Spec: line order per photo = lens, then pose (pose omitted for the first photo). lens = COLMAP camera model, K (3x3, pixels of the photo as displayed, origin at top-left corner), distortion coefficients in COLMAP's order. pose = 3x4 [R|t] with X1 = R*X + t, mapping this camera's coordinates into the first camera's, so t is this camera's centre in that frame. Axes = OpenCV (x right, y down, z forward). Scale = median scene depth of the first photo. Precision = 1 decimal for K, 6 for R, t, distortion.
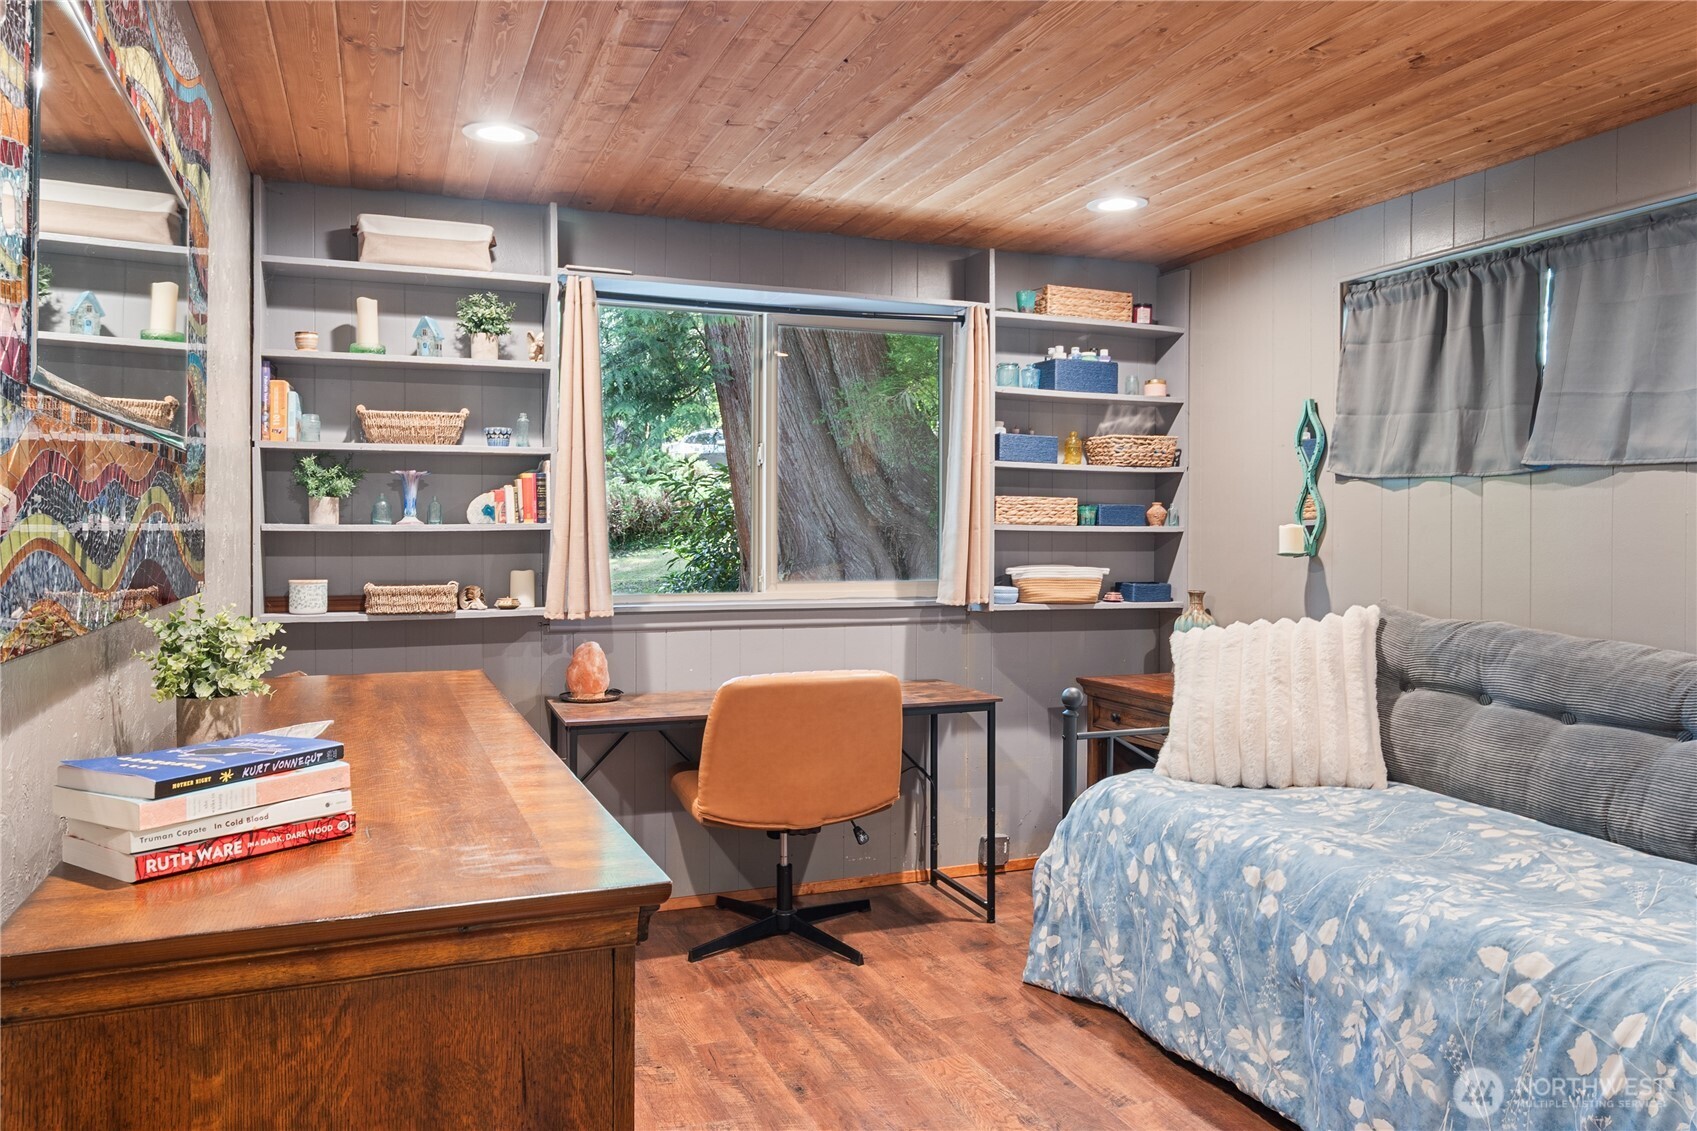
lens RADIAL K [[1188.0, 0, 848.5], [0, 1188.0, 565.5], [0, 0, 1]] dist [0.005546, 0.001810]
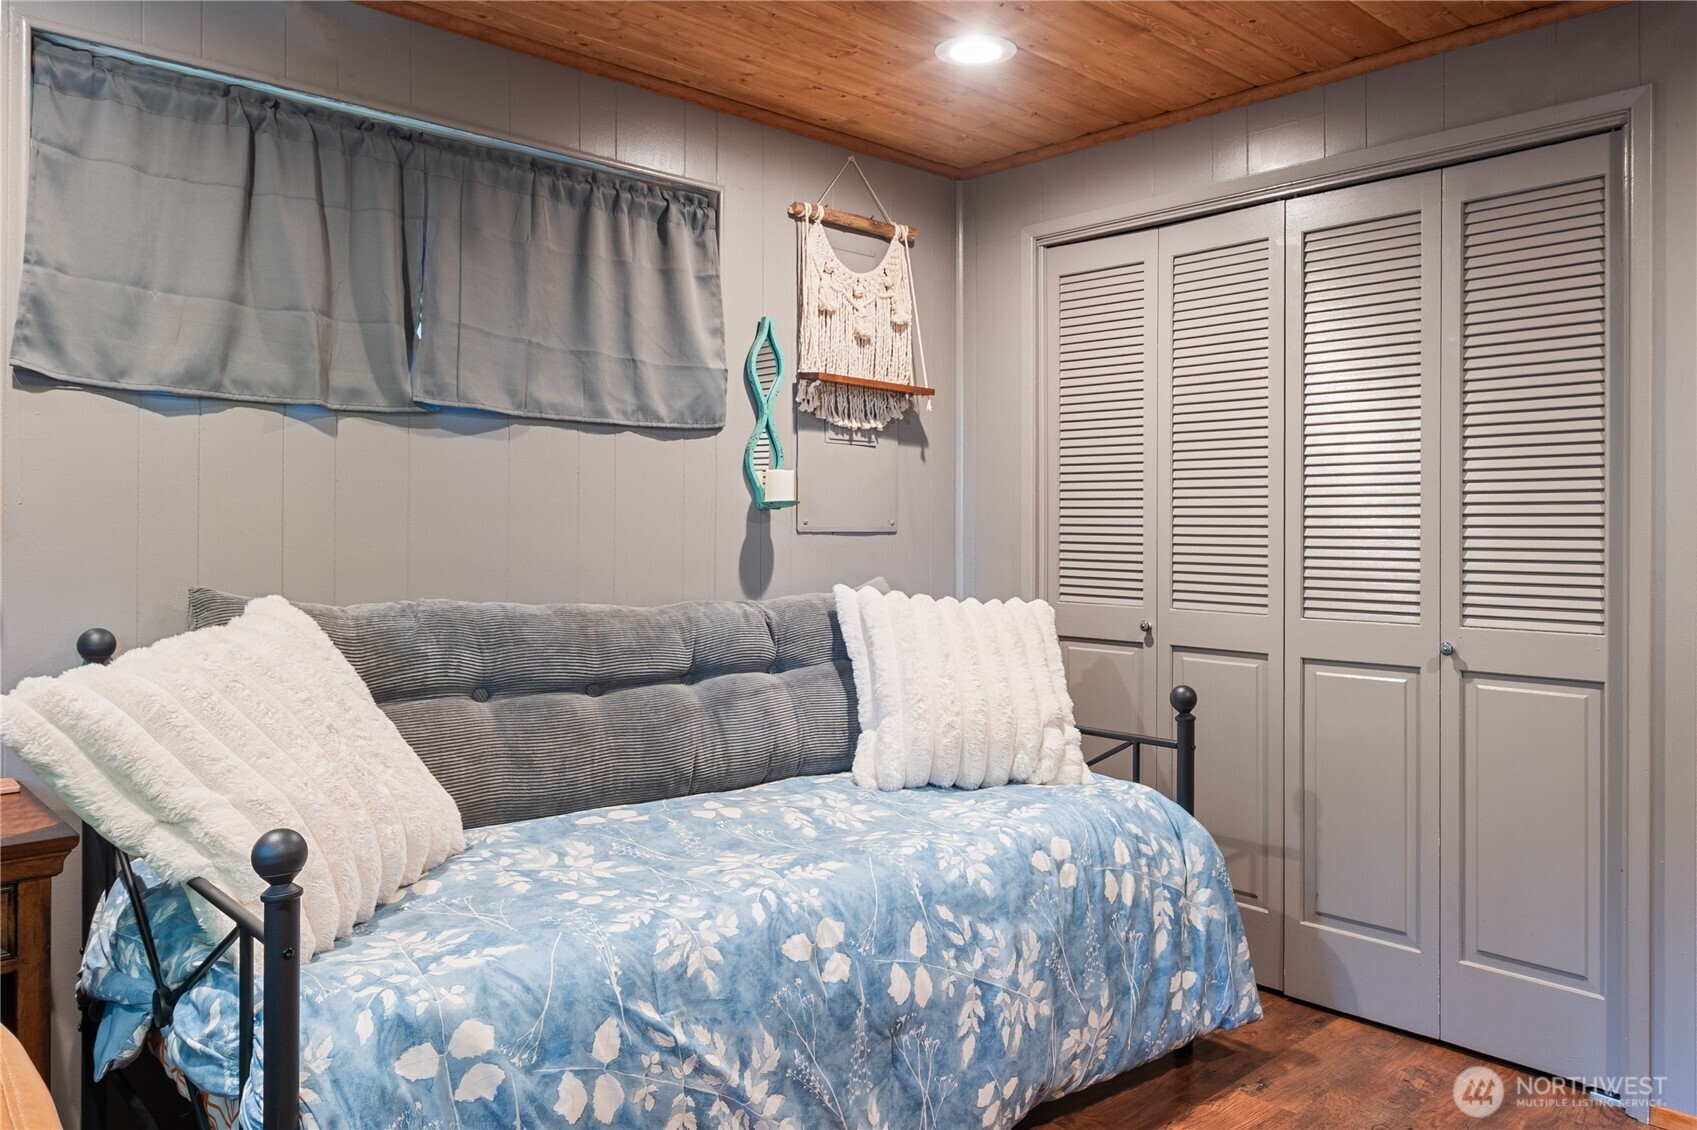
lens RADIAL K [[1203.8, 0, 855.6], [0, 1203.8, 531.9], [0, 0, 1]] dist [0.001385, -0.002569]
pose [[-0.364856, -0.007045, 0.931037, -0.349572], [0.025836, 0.999510, 0.017687, -0.005099], [-0.930705, 0.030507, -0.364495, 1.208383]]
